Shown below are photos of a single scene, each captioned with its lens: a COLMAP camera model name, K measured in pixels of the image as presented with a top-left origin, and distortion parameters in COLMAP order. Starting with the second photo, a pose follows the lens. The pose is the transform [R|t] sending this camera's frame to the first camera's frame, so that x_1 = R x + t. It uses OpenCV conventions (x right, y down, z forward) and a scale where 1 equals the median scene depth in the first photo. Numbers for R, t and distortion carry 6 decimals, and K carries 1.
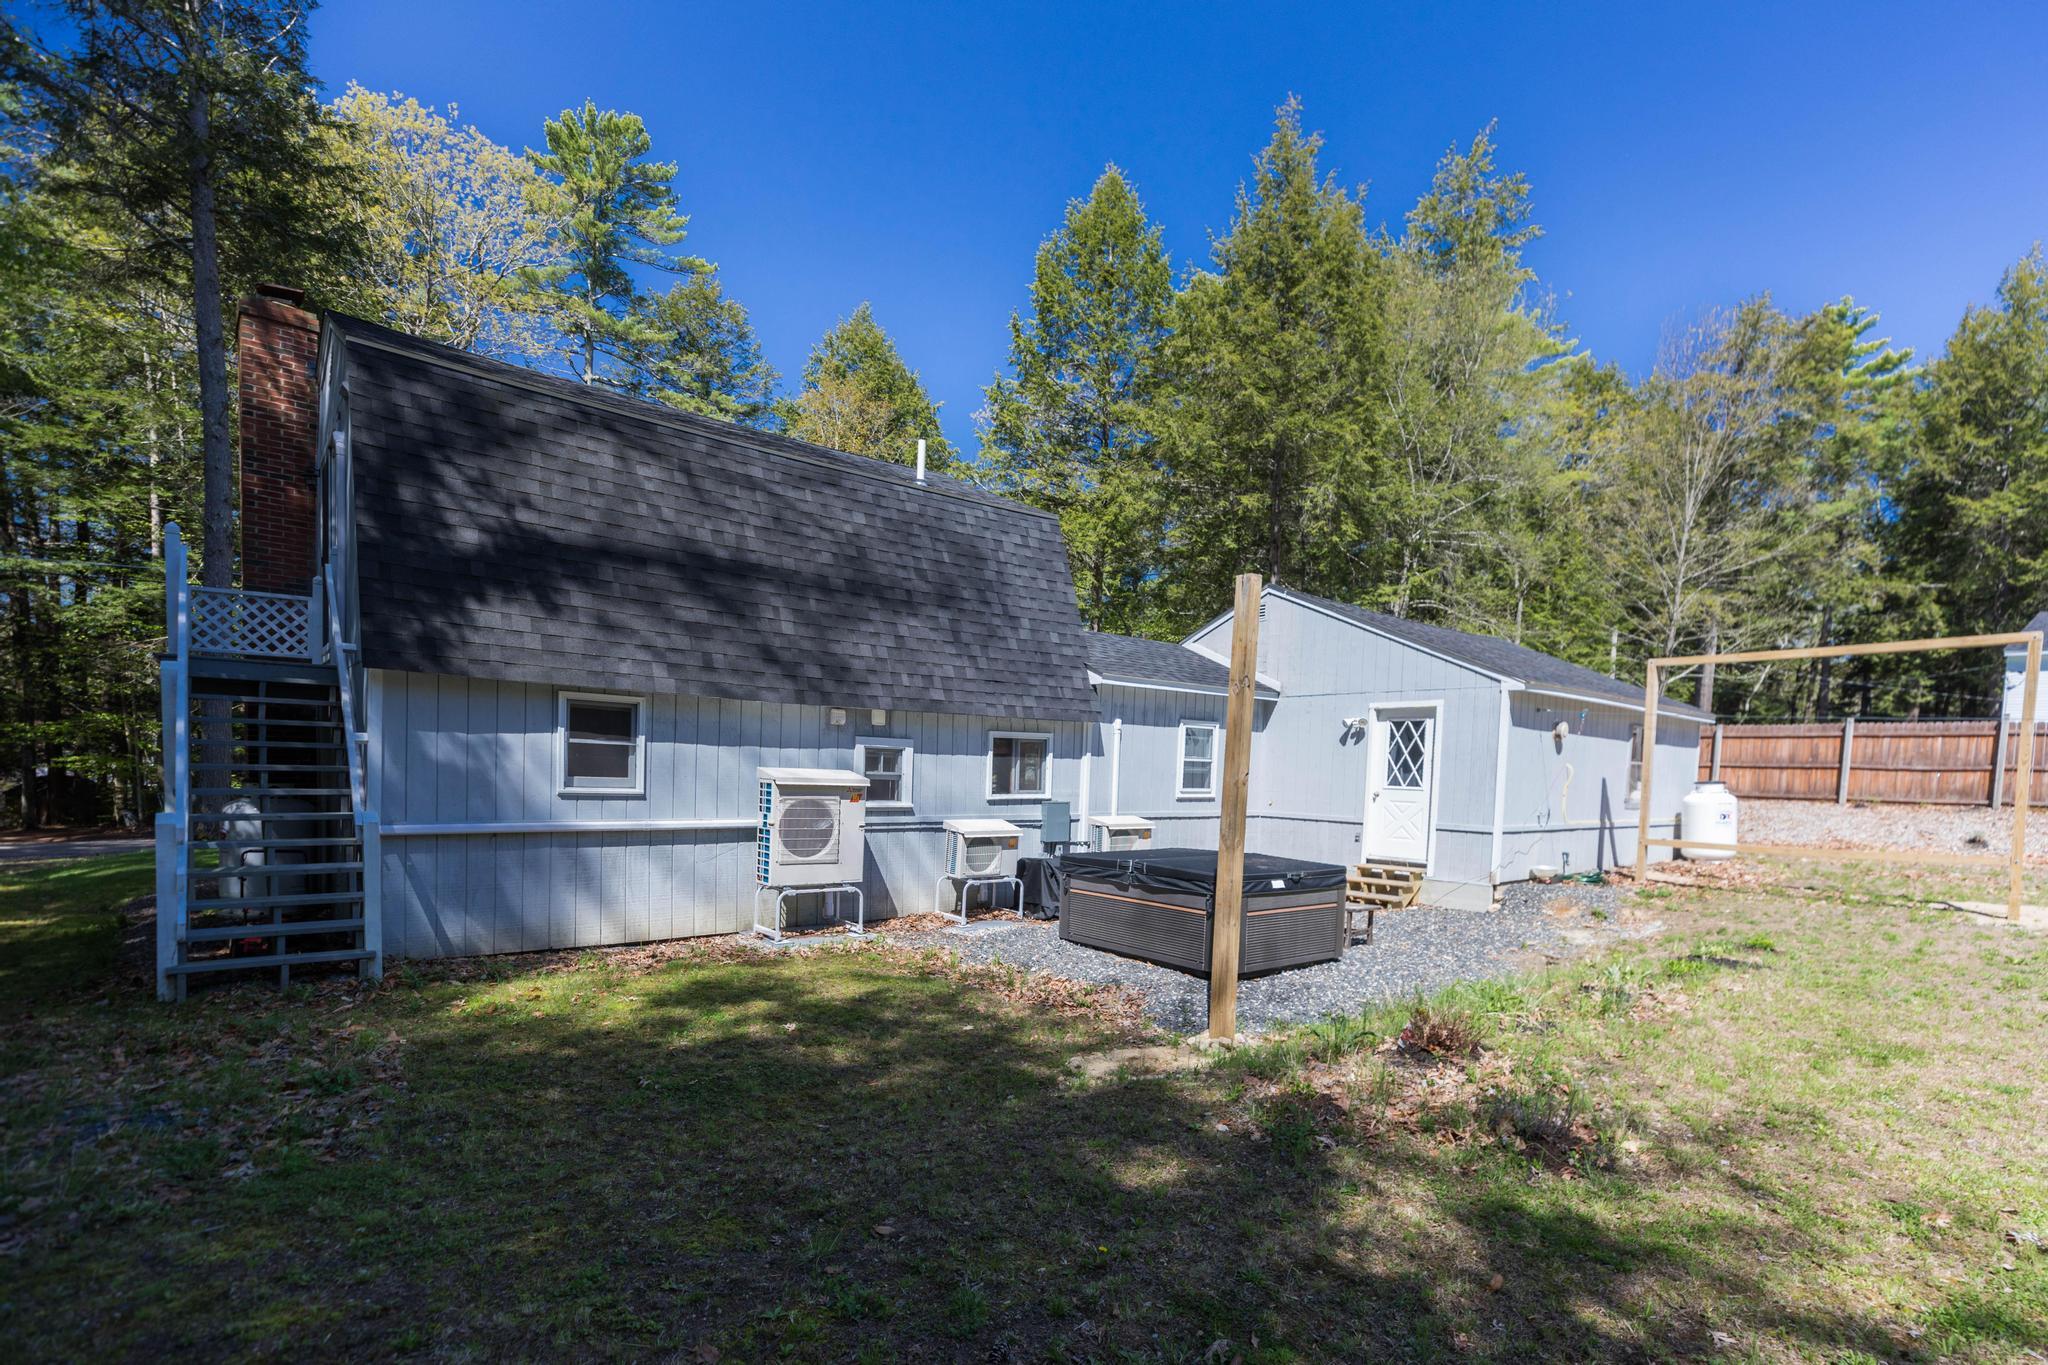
lens RADIAL K [[934.9, 0, 1018.4], [0, 934.9, 790.0], [0, 0, 1]] dist [-0.000147, 0.000489]
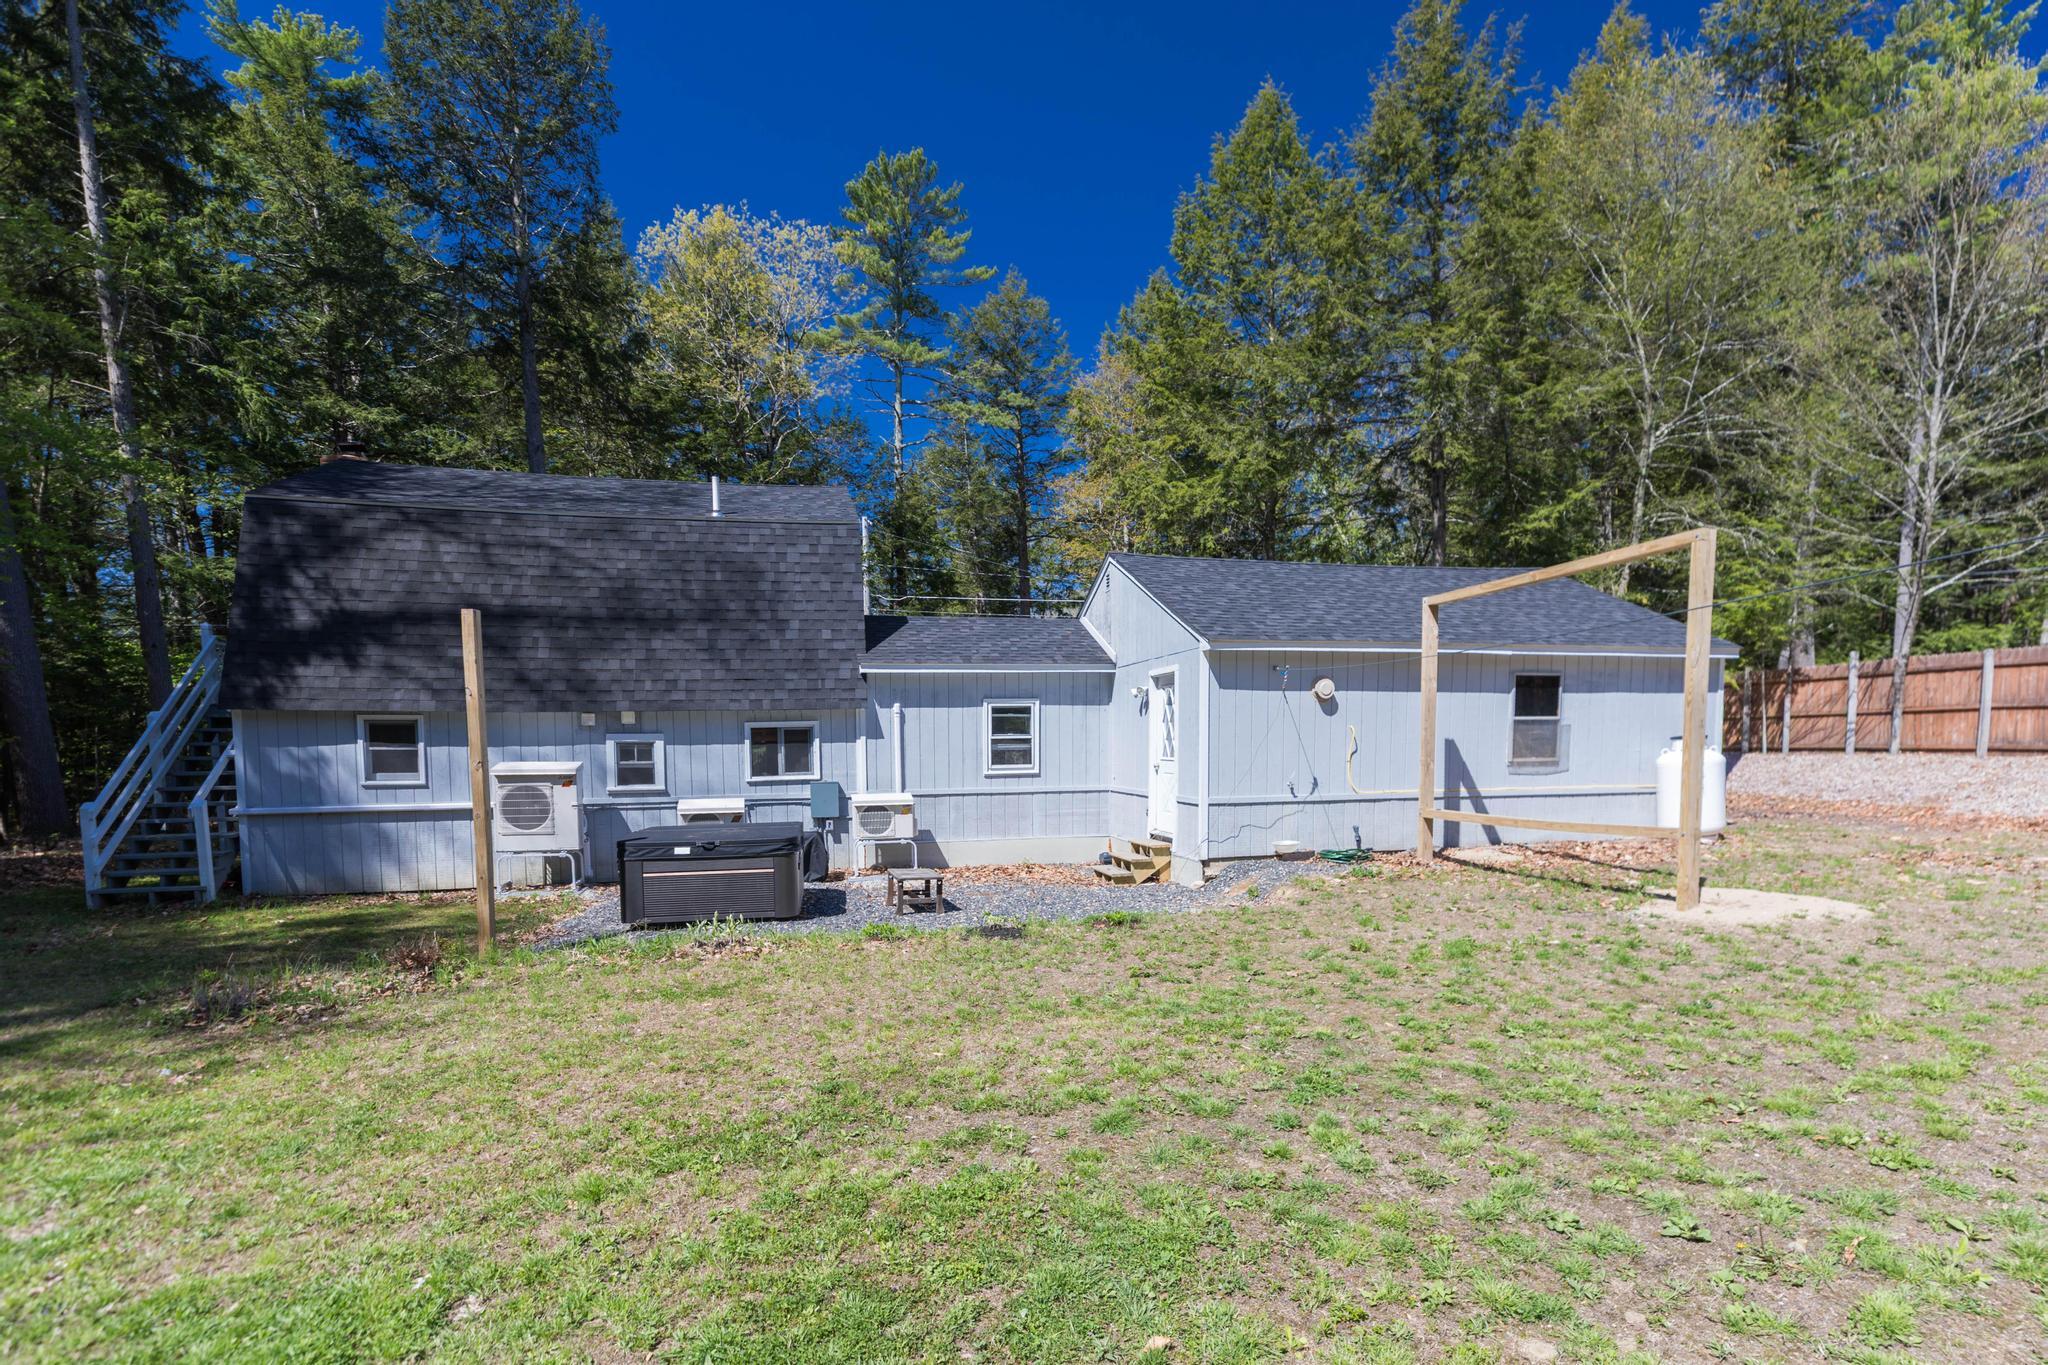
lens RADIAL K [[980.2, 0, 1031.4], [0, 980.2, 787.2], [0, 0, 1]] dist [0.000150, -0.000400]
pose [[0.904483, -0.019621, -0.426059, 0.832334], [0.027627, 0.999539, 0.012619, 0.012017], [0.425615, -0.023184, 0.904607, 0.049644]]
